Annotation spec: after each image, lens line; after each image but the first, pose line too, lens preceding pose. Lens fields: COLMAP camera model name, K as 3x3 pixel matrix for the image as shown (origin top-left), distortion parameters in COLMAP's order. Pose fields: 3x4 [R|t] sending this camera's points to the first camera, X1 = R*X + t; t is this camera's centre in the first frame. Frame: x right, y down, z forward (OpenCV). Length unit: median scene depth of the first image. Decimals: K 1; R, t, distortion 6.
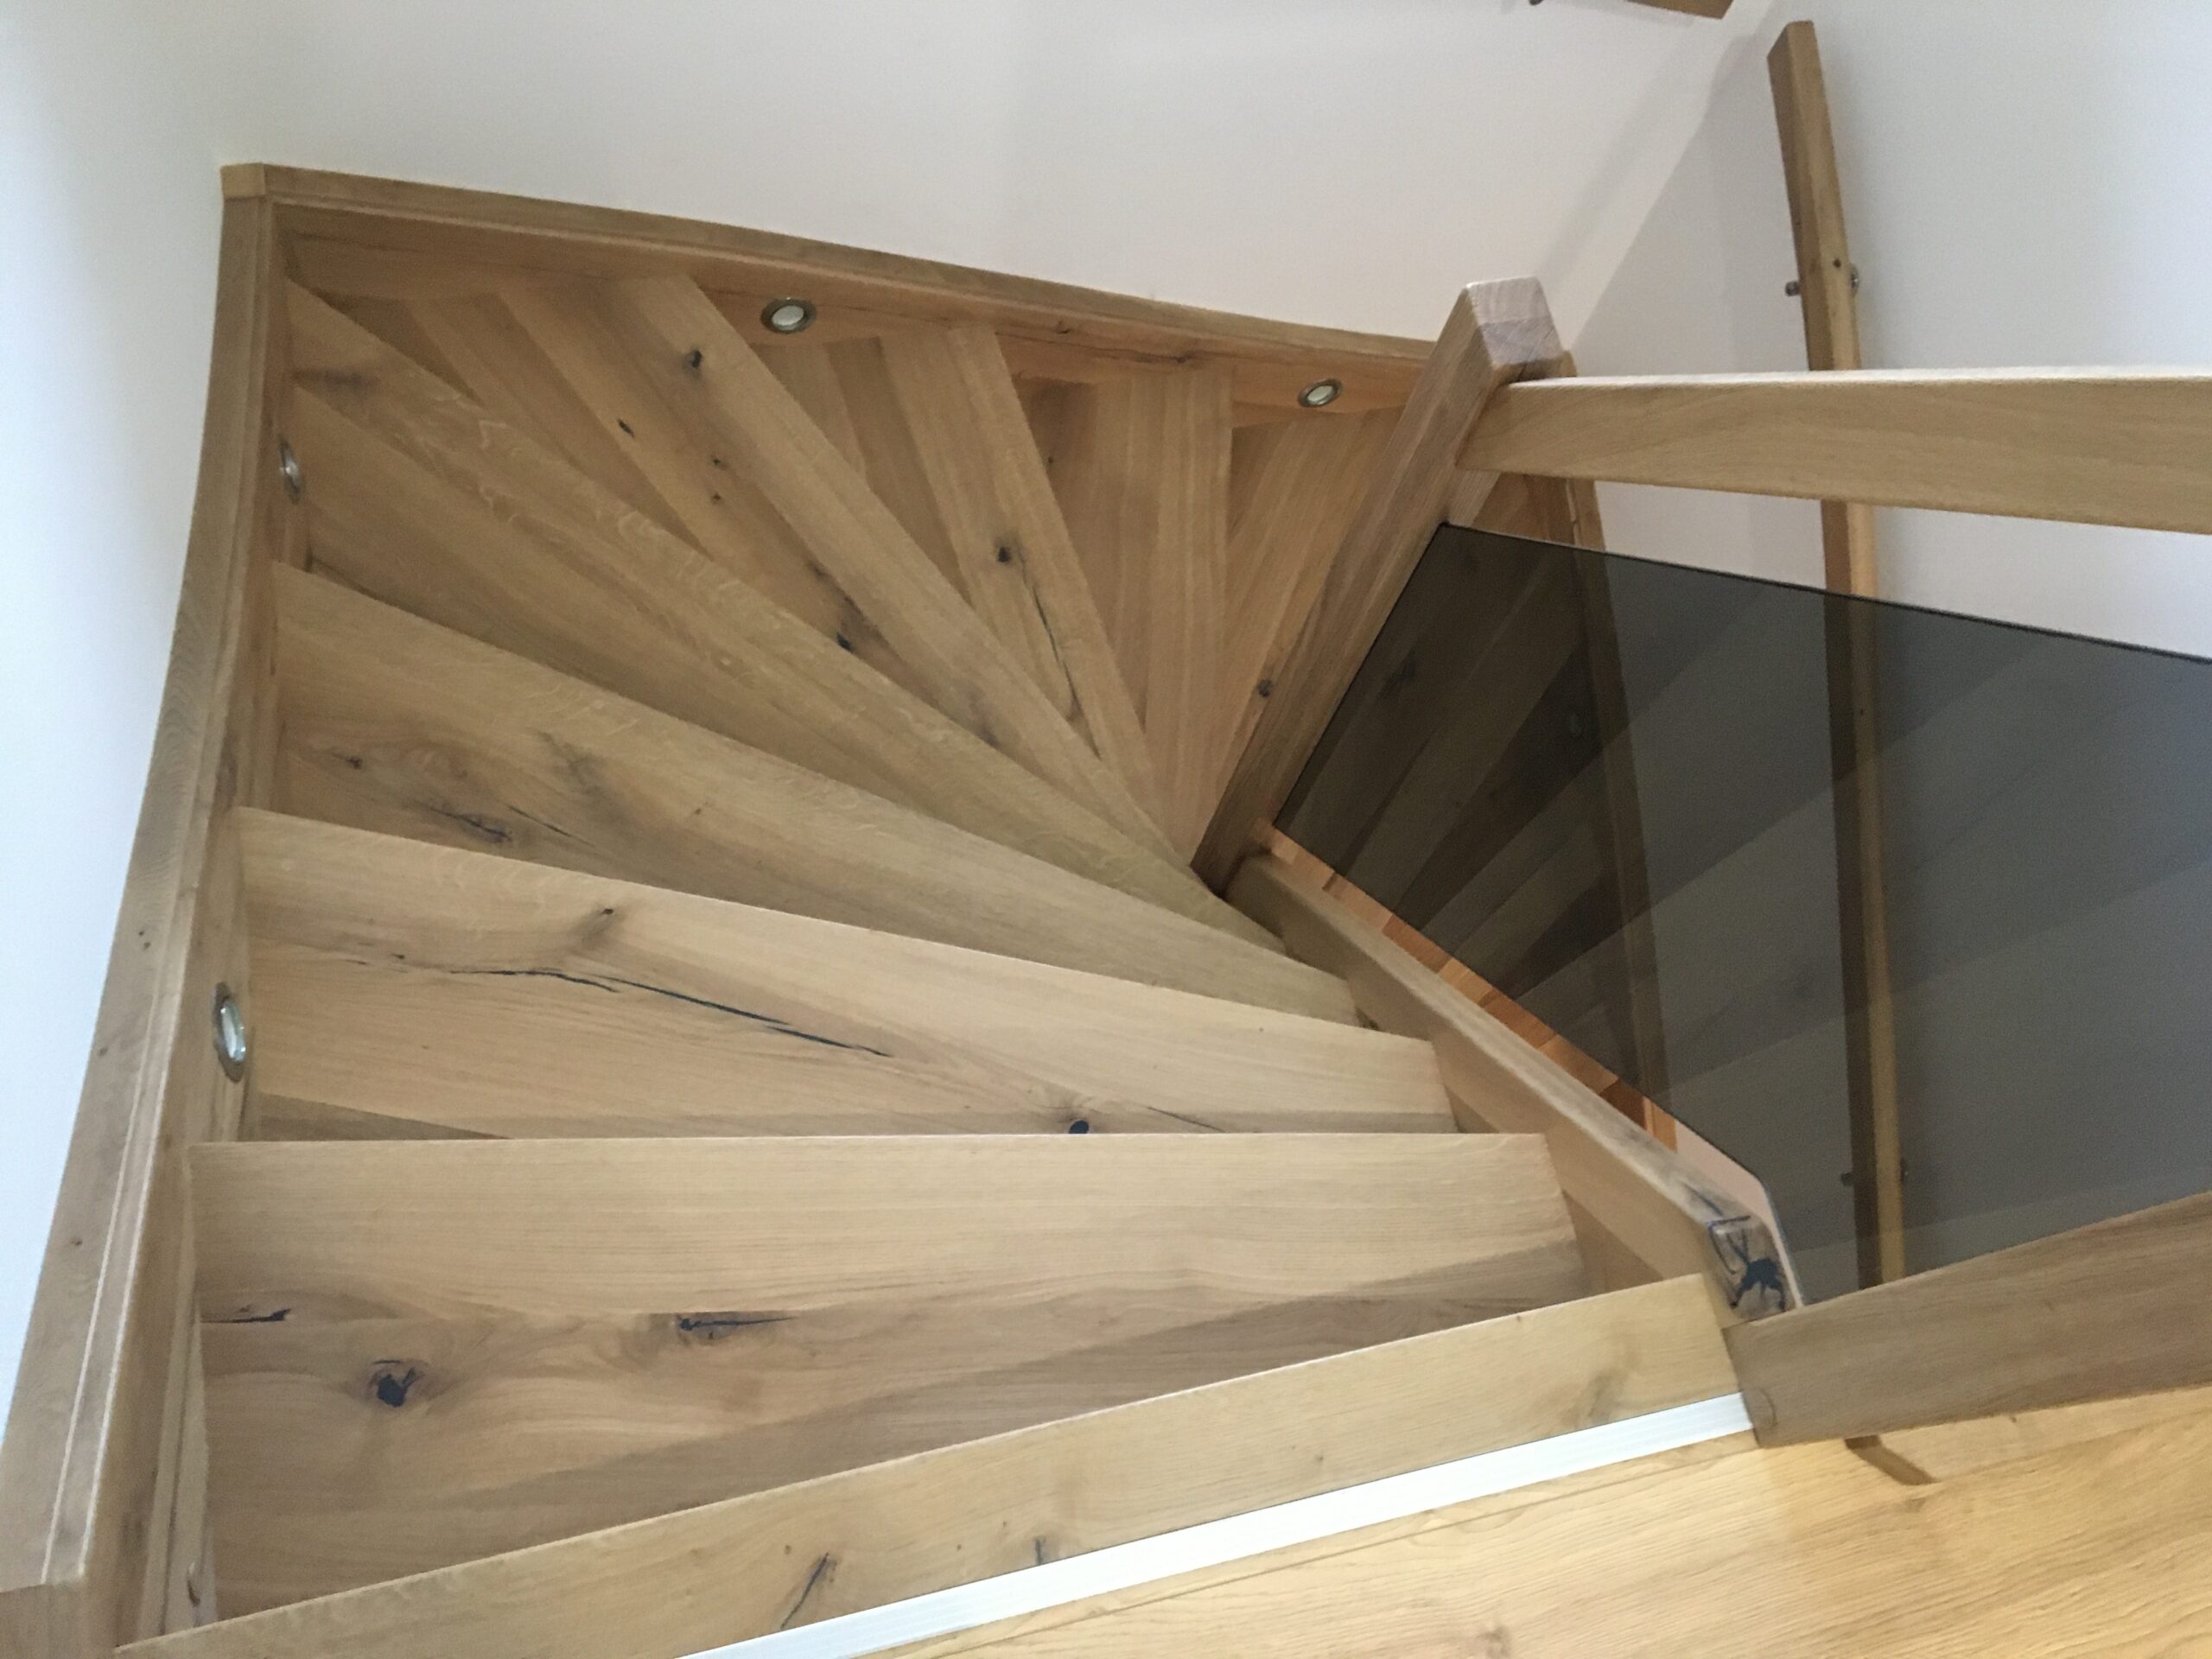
lens RADIAL K [[1868.5, 0, 1106.0], [0, 1868.5, 829.5], [0, 0, 1]] dist [0.139899, -0.246092]
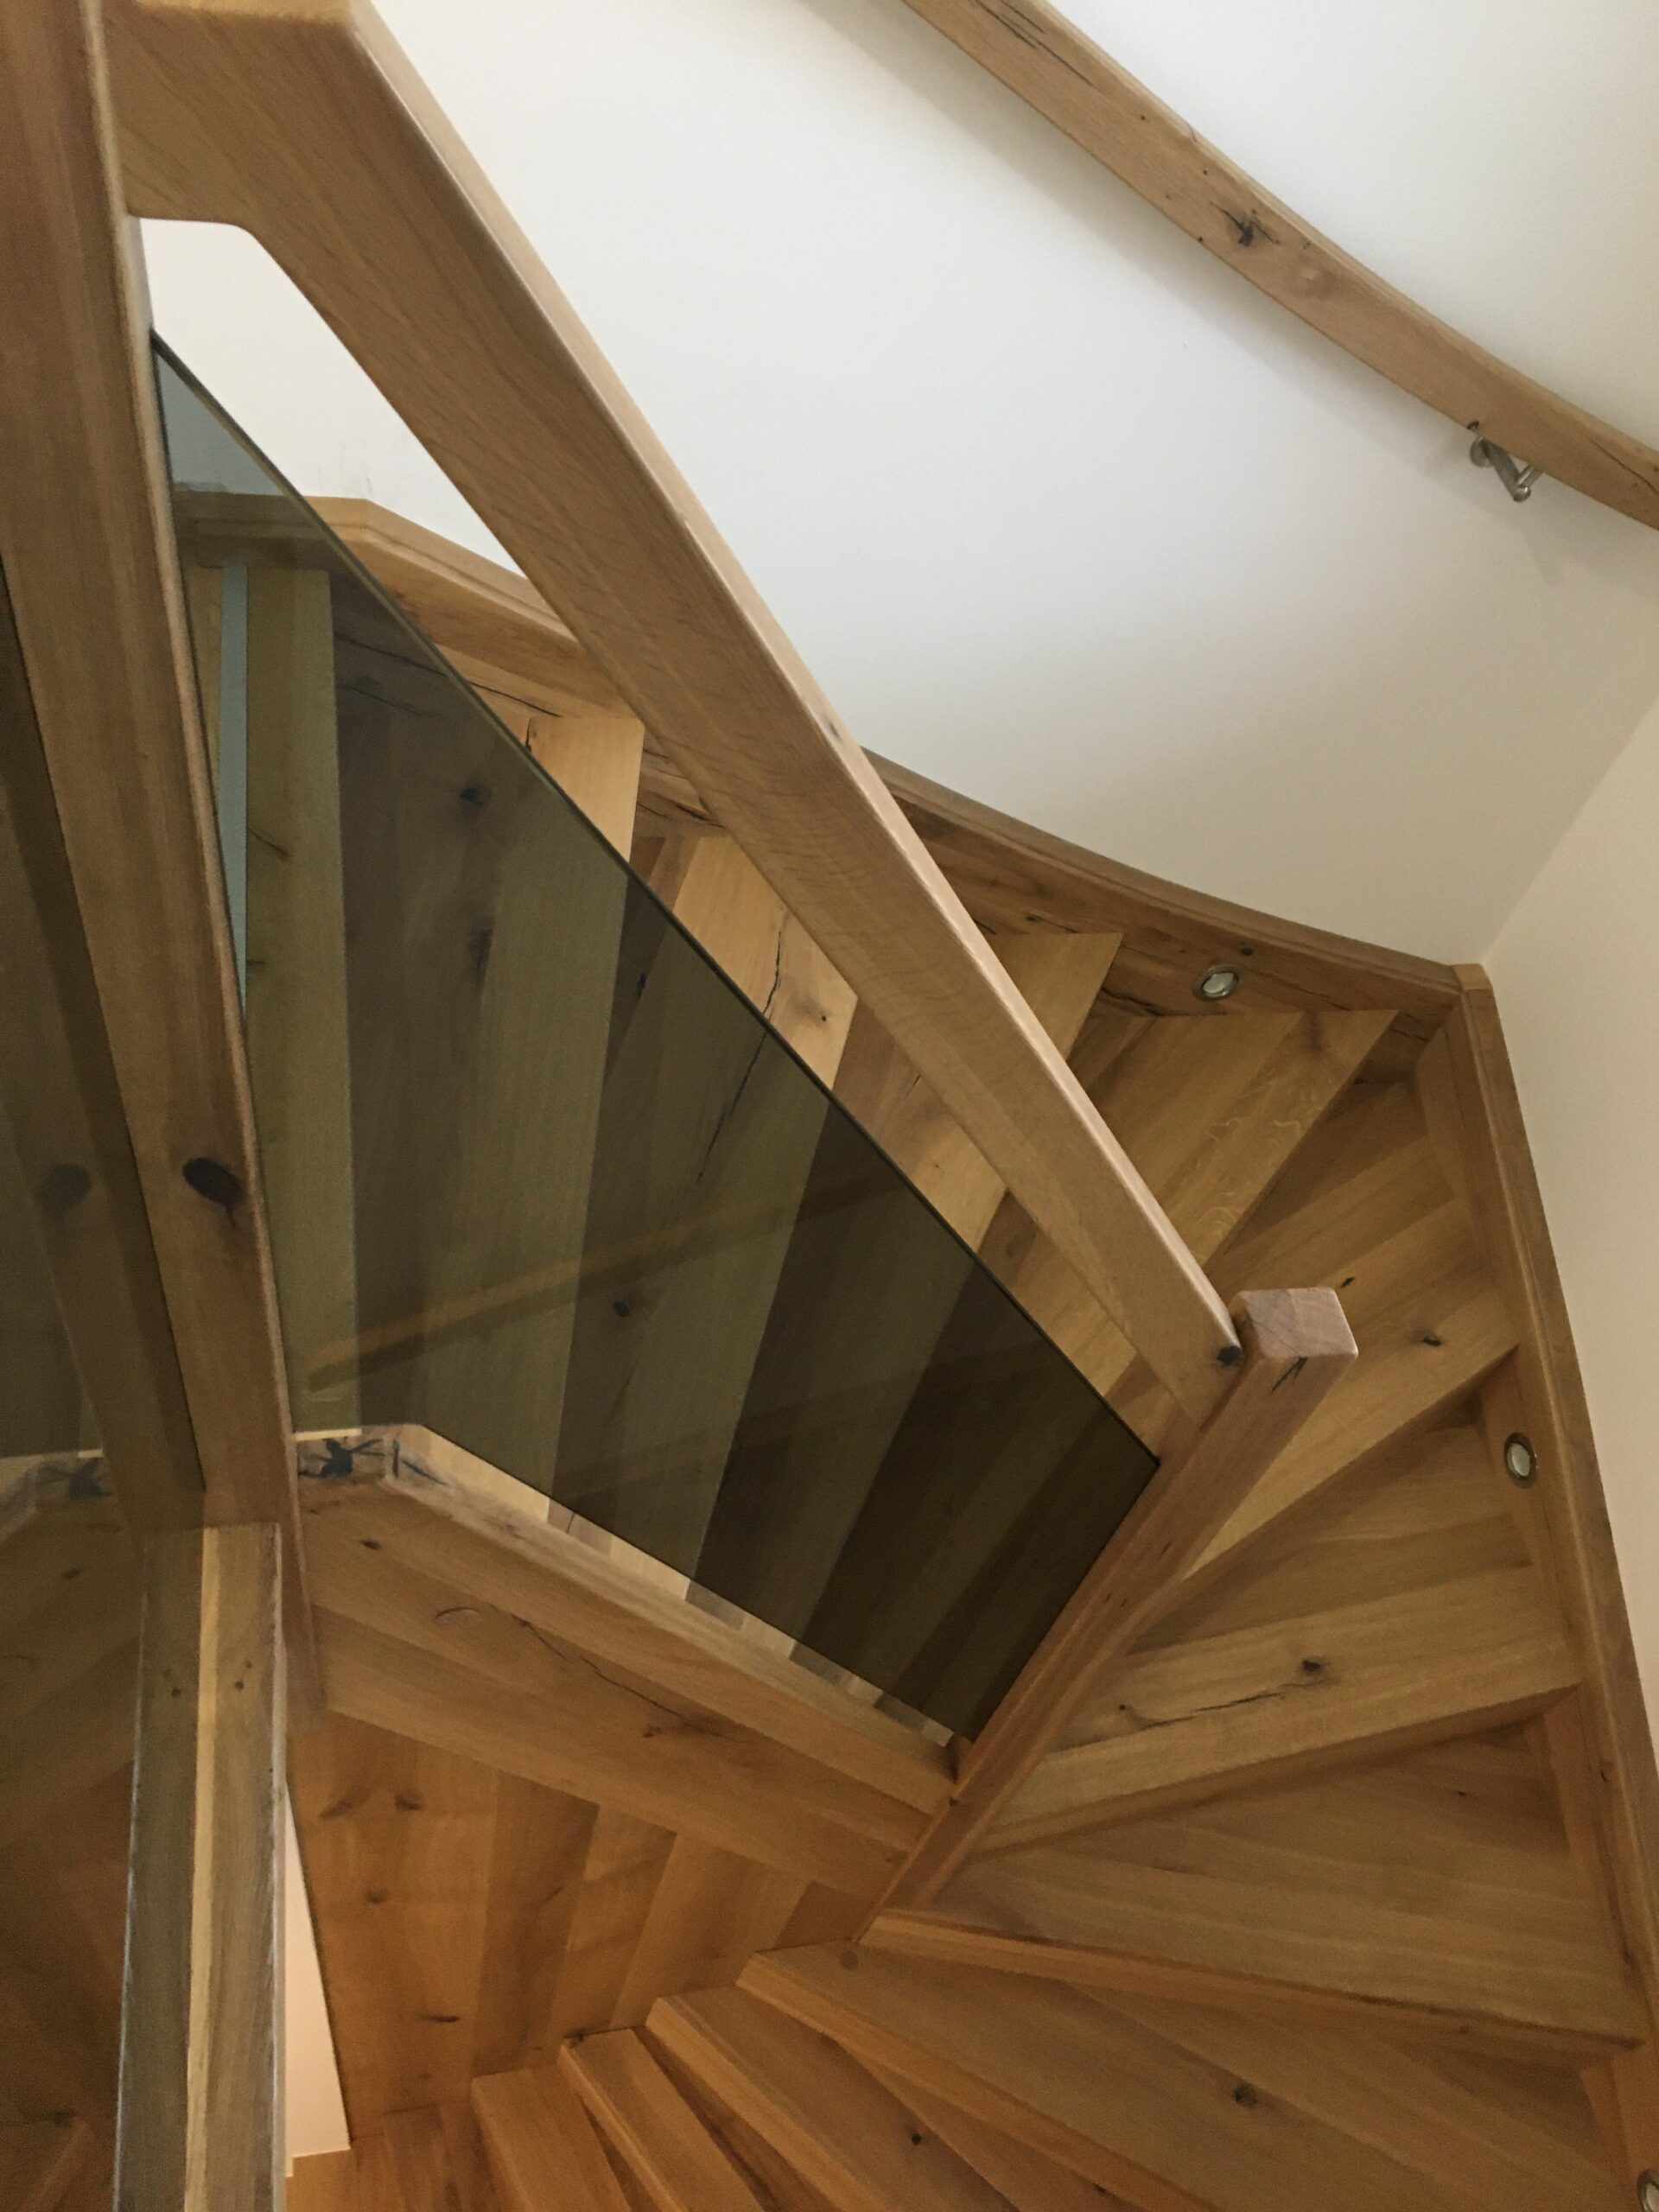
lens RADIAL K [[1868.5, 0, 829.5], [0, 1868.5, 1106.0], [0, 0, 1]] dist [0.139899, -0.246092]
pose [[-0.032745, 0.703432, -0.710007, 0.513350], [-0.977527, 0.125479, 0.169400, -0.126245], [0.208253, 0.699598, 0.683515, 0.114254]]
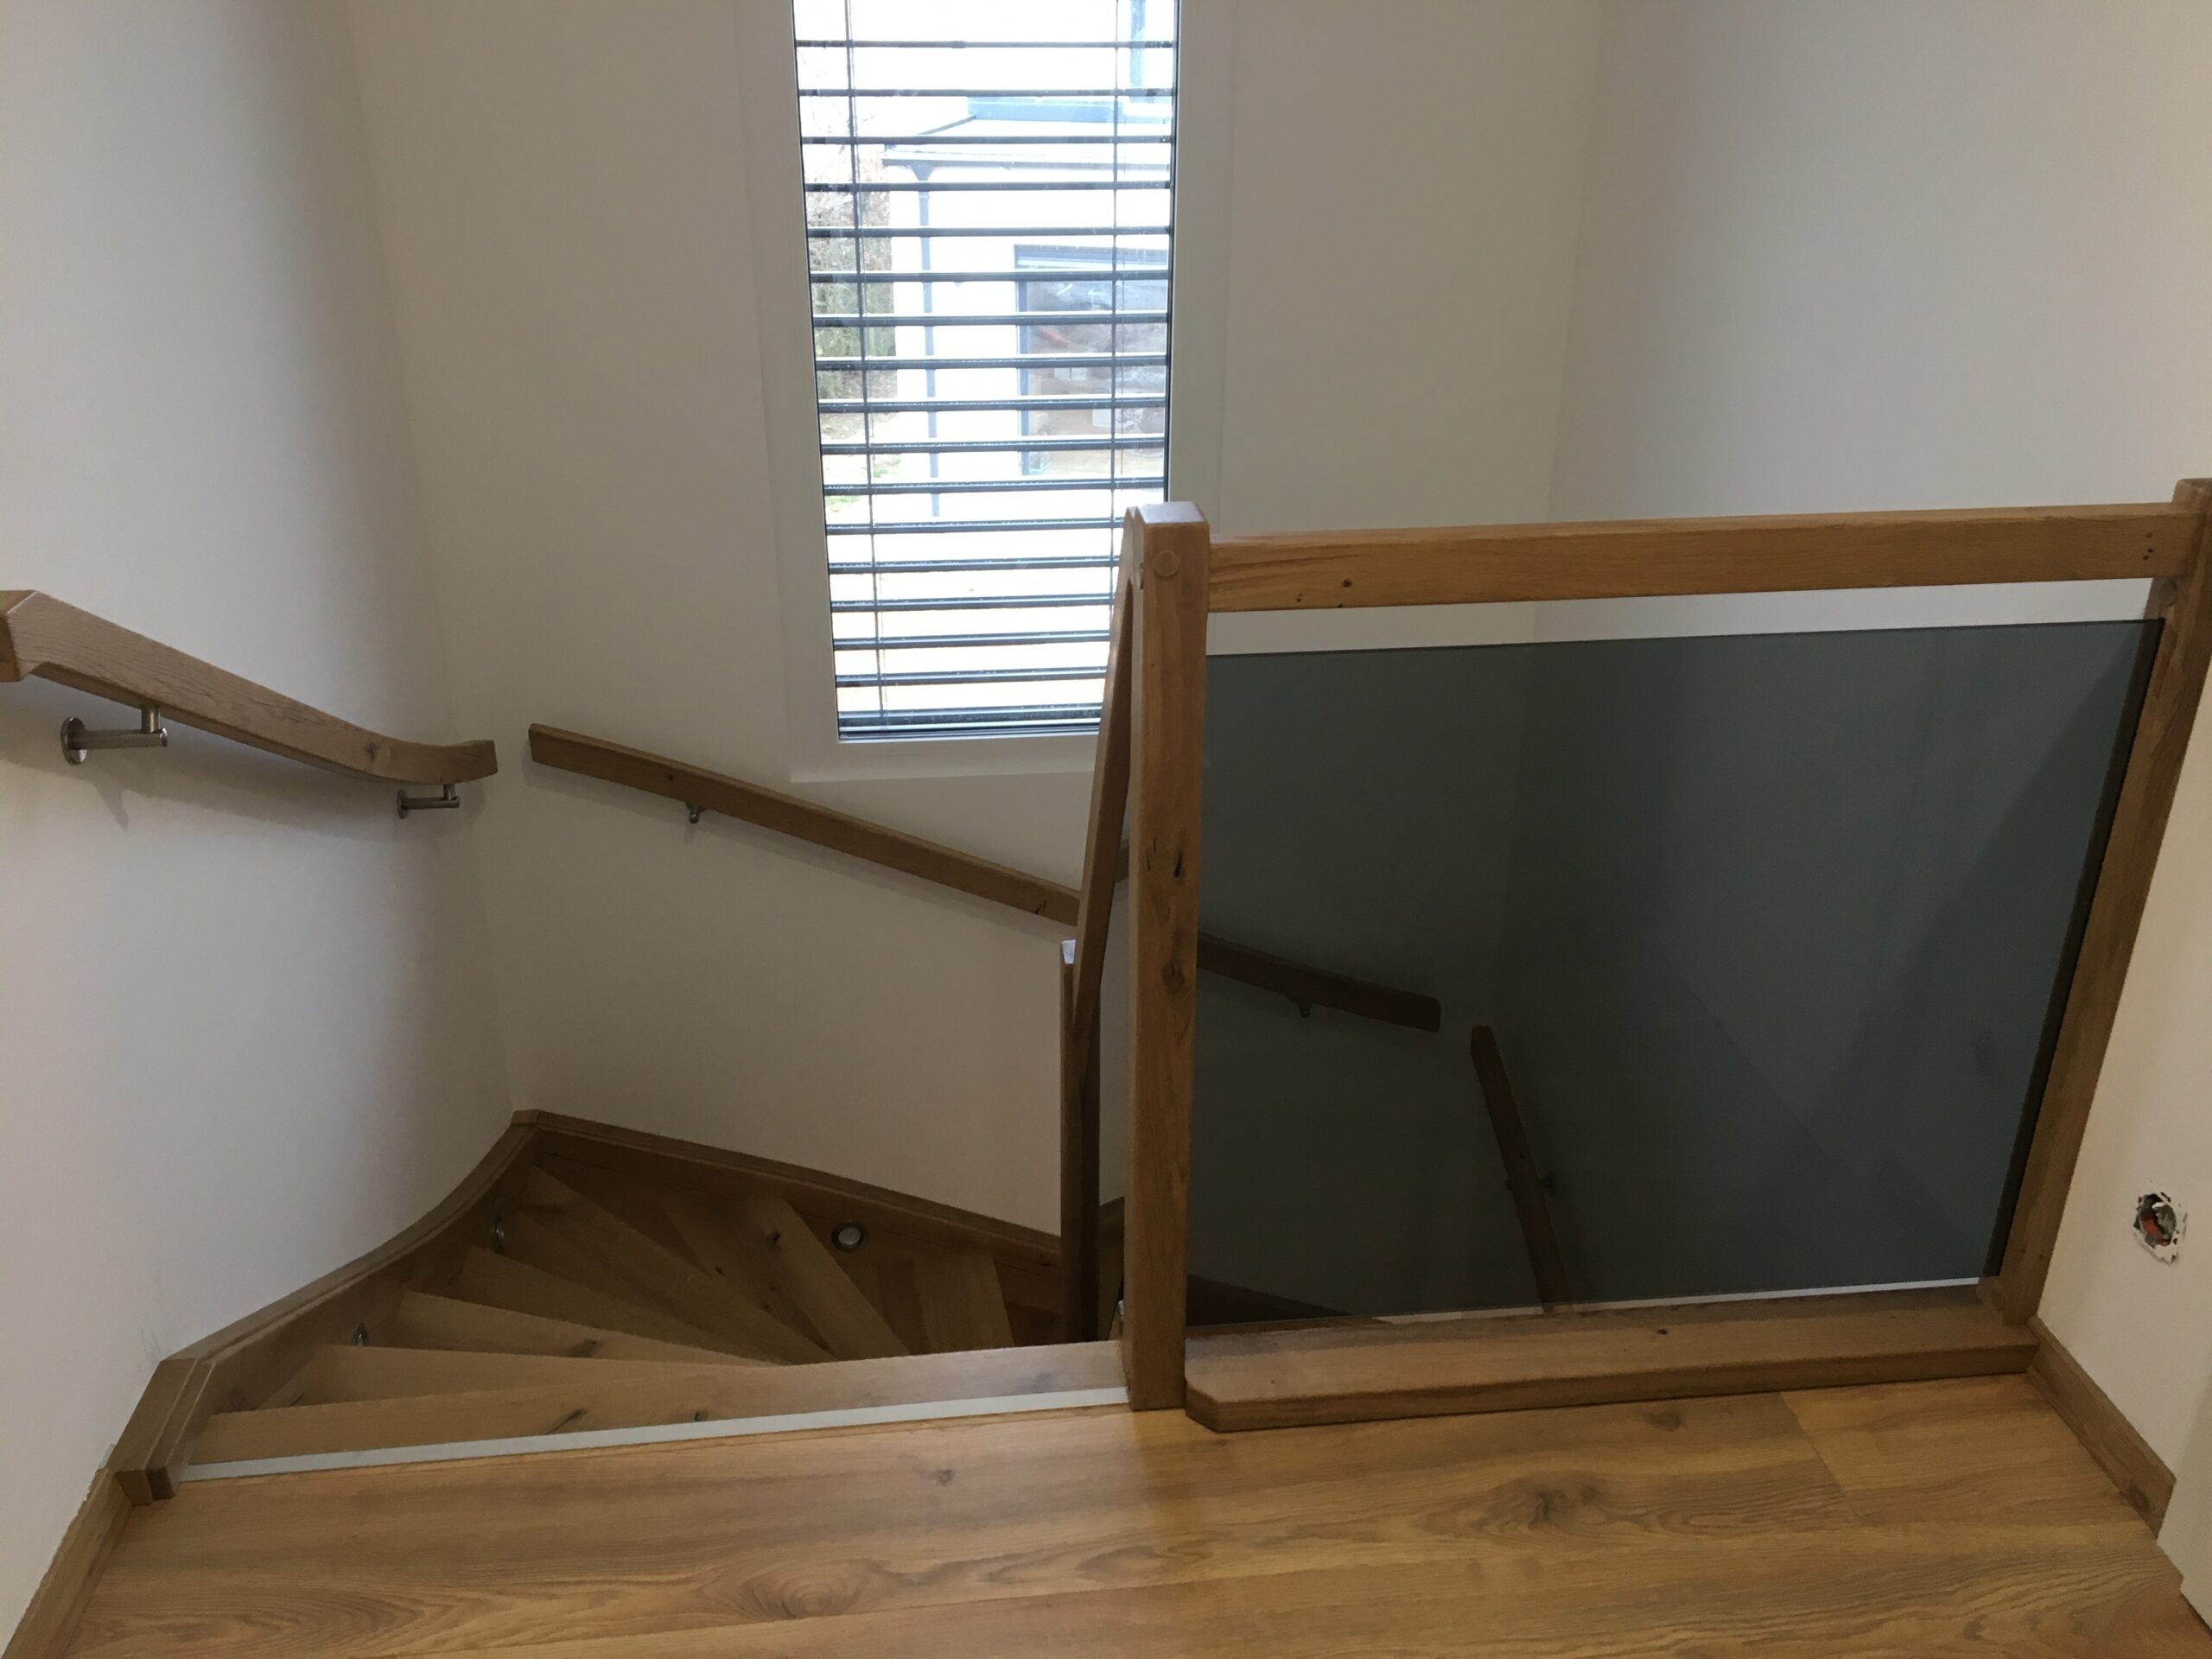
lens RADIAL K [[1868.5, 0, 1106.0], [0, 1868.5, 829.5], [0, 0, 1]] dist [0.139899, -0.246092]
pose [[0.987930, -0.043155, -0.148767, 0.312648], [-0.070475, 0.730026, -0.679776, 0.575028], [0.137939, 0.682055, 0.718174, -0.295056]]
